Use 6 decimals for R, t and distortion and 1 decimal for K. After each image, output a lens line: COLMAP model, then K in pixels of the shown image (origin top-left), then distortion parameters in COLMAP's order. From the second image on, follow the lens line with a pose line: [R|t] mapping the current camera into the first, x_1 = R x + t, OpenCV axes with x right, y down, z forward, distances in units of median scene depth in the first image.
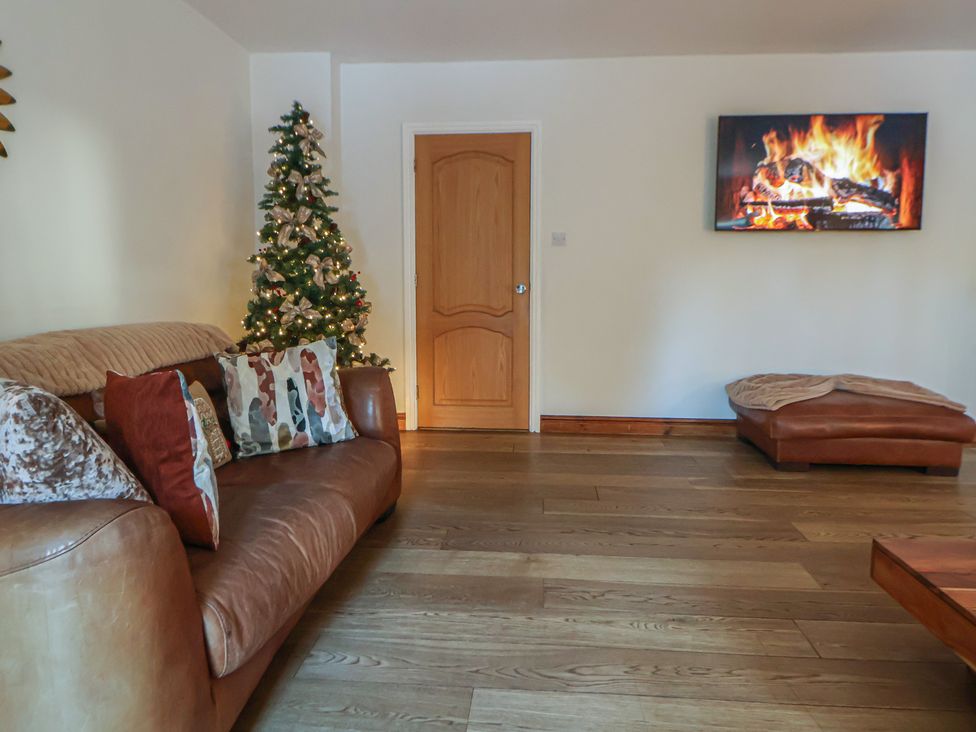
lens RADIAL K [[616.0, 0, 488.0], [0, 616.0, 366.0], [0, 0, 1]] dist [0.003226, 0.001120]
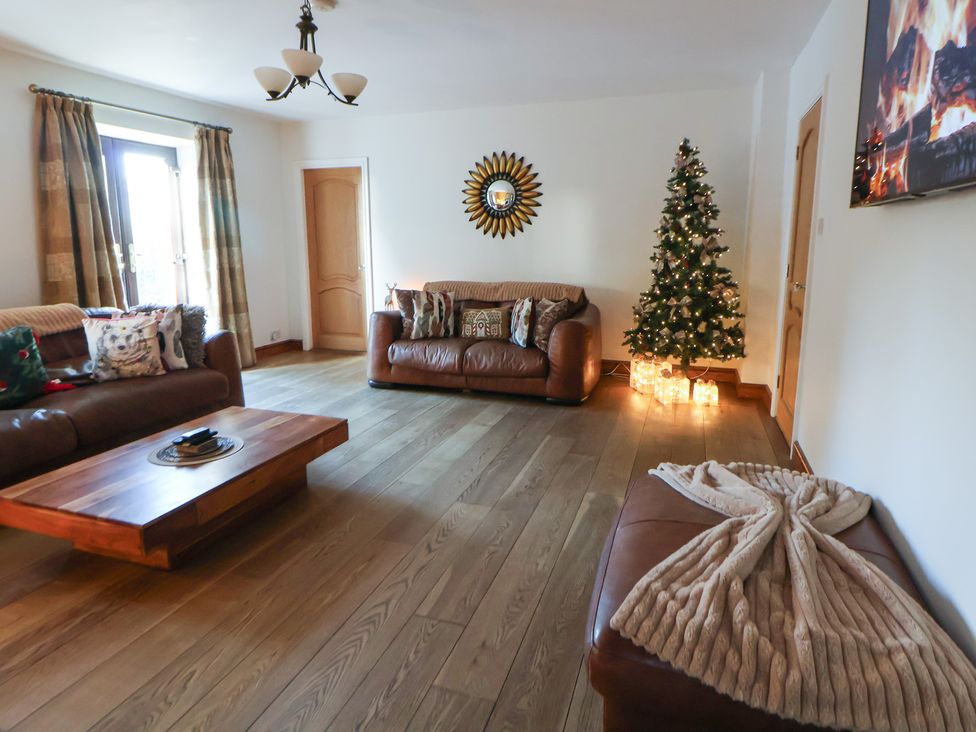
lens RADIAL K [[616.0, 0, 488.0], [0, 616.0, 366.0], [0, 0, 1]] dist [0.003226, 0.001120]
pose [[-0.296060, 0.182468, -0.937579, 1.416479], [-0.153129, 0.959821, 0.235150, -0.224158], [0.942815, 0.213189, -0.256223, 1.188798]]
